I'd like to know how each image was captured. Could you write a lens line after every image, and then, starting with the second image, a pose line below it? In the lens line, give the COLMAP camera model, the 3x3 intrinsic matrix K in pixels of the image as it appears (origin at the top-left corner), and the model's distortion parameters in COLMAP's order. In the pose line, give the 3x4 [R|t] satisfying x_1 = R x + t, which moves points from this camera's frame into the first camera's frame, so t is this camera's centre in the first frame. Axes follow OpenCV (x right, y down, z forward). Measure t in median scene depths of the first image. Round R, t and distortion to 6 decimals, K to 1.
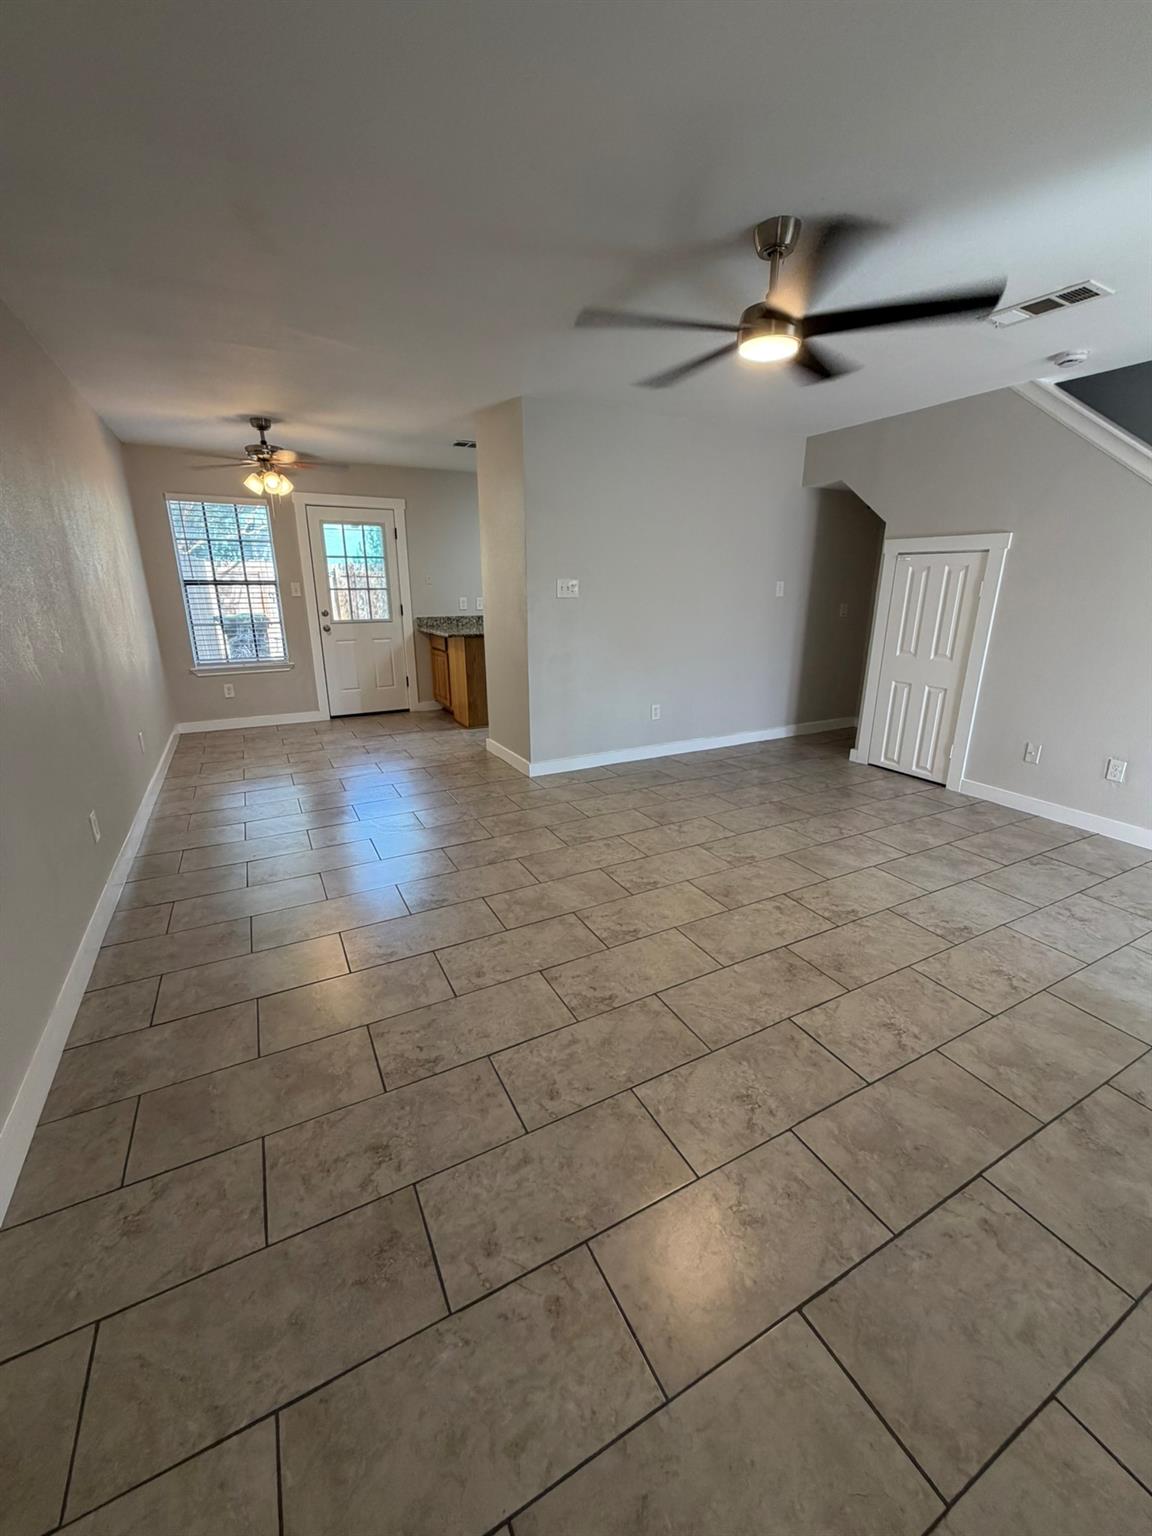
lens RADIAL K [[609.9, 0, 579.1], [0, 609.9, 766.2], [0, 0, 1]] dist [0.000445, -0.000079]
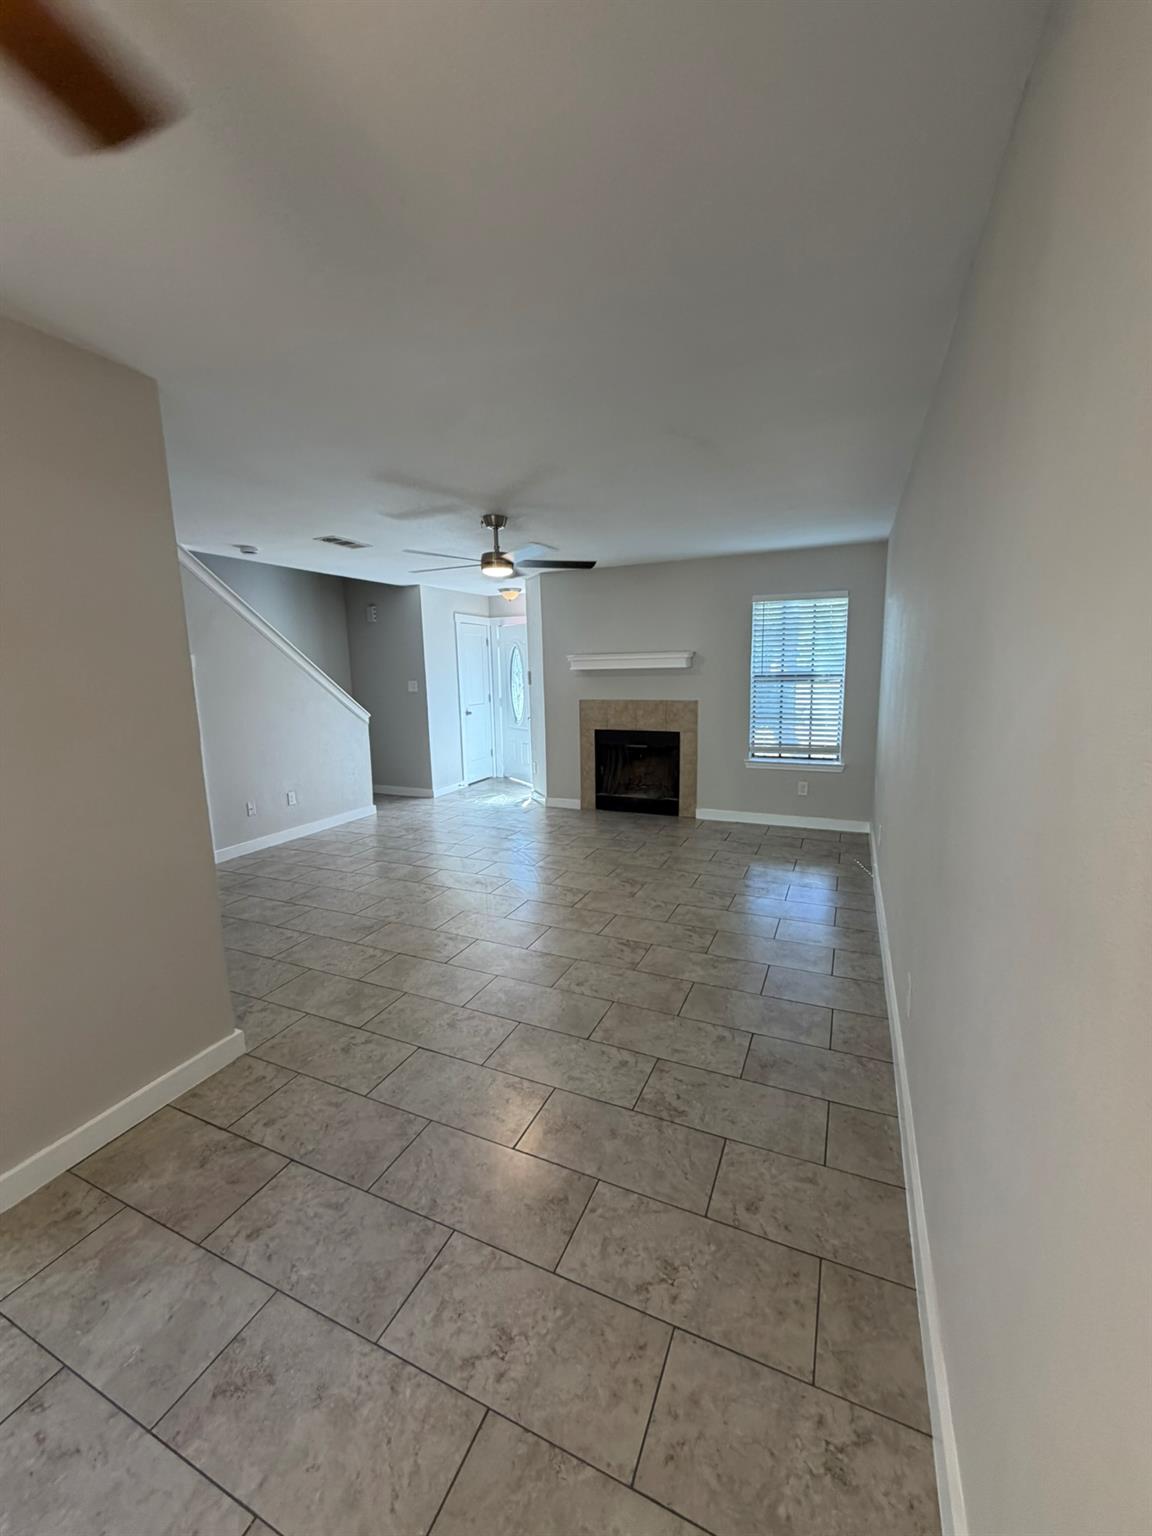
lens RADIAL K [[609.9, 0, 573.8], [0, 609.9, 770.2], [0, 0, 1]] dist [0.000445, -0.000079]
pose [[-0.611207, -0.117886, 0.782642, -1.110017], [0.251143, 0.908856, 0.333027, -0.538861], [-0.750569, 0.400104, -0.525893, 1.623300]]
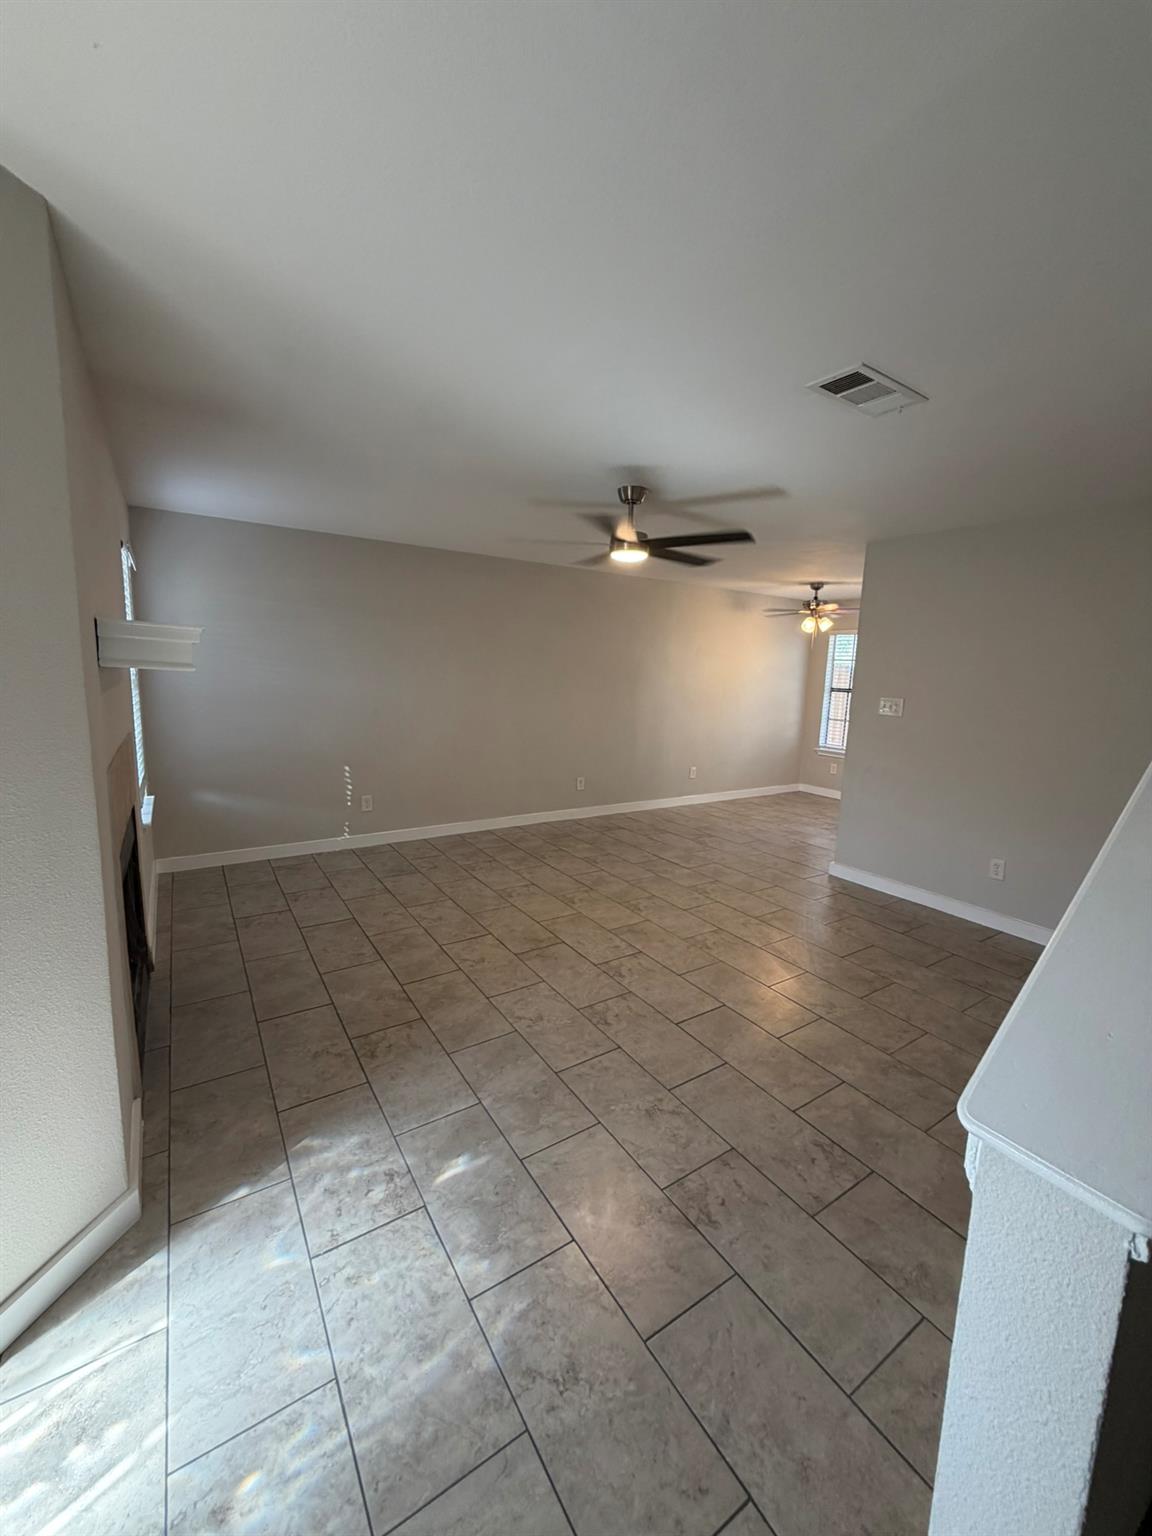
lens RADIAL K [[609.9, 0, 571.4], [0, 609.9, 757.7], [0, 0, 1]] dist [0.000445, -0.000079]
pose [[0.086953, 0.148603, -0.985067, 1.517366], [-0.320126, 0.940536, 0.113628, -0.252629], [0.943376, 0.305465, 0.129354, 0.629888]]
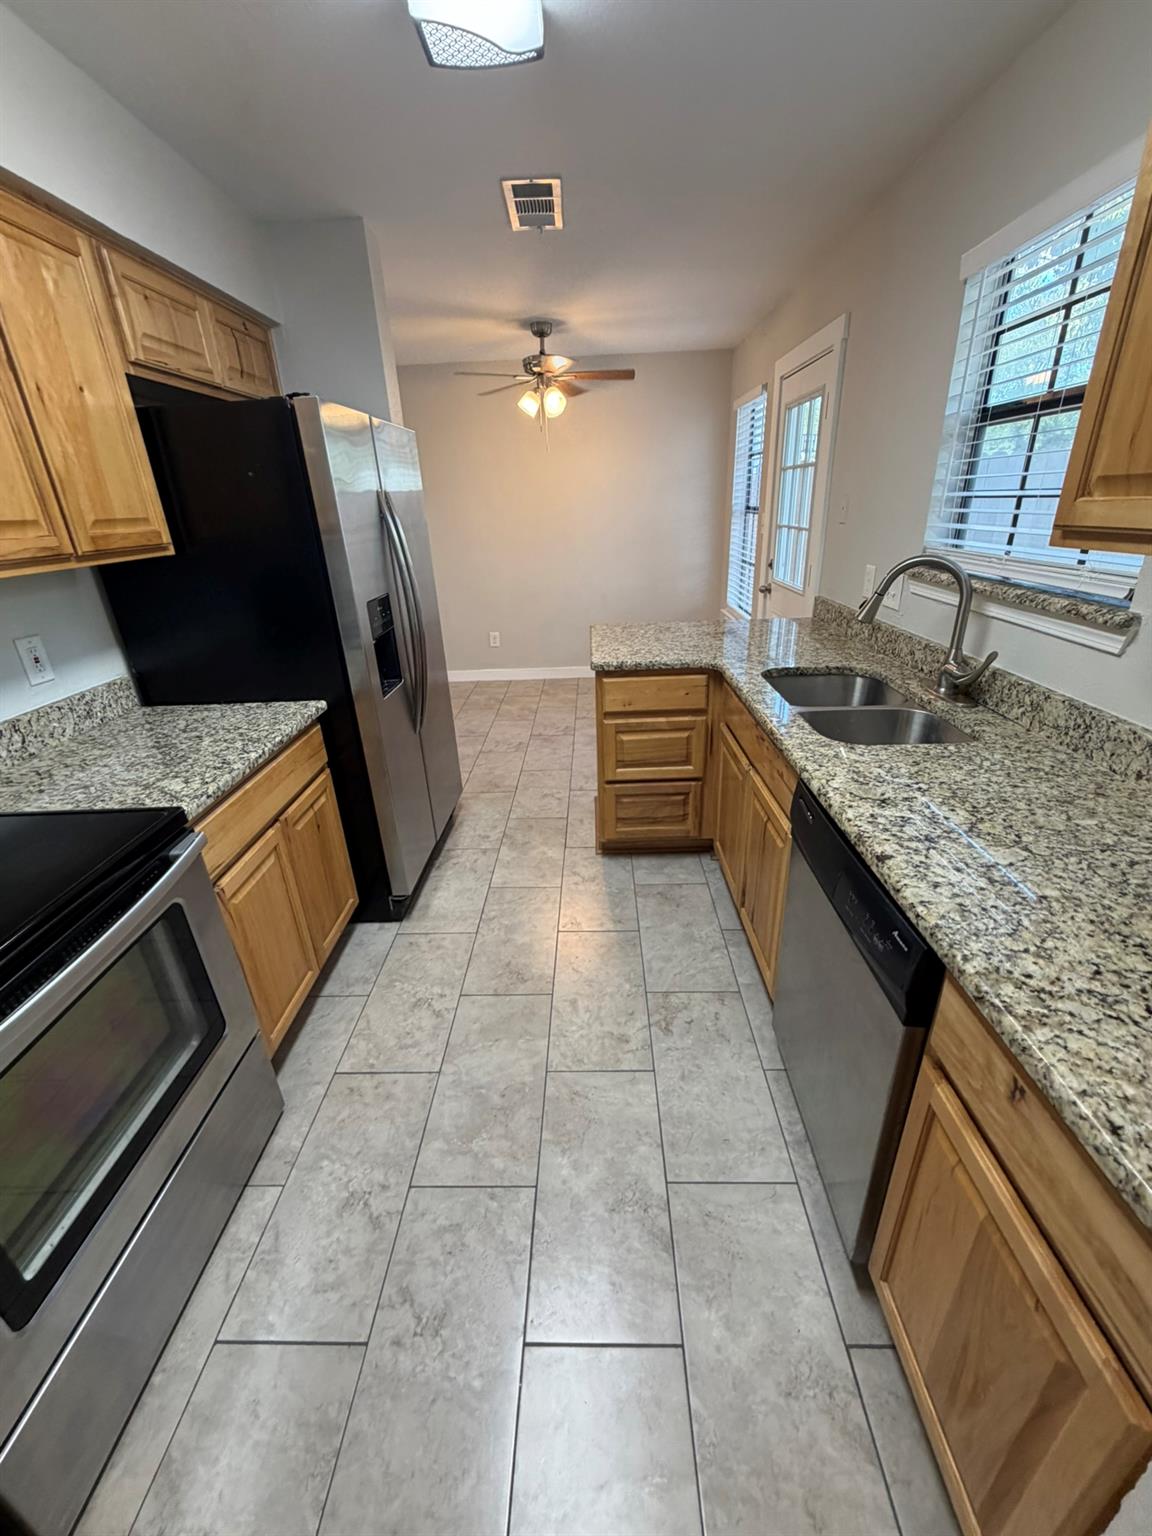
lens RADIAL K [[609.9, 0, 567.1], [0, 609.9, 769.5], [0, 0, 1]] dist [0.000445, -0.000079]
pose [[0.498115, -0.366719, 0.785747, 0.188527], [0.292544, 0.924111, 0.245841, -0.112757], [-0.816272, 0.107408, 0.567595, 0.237520]]
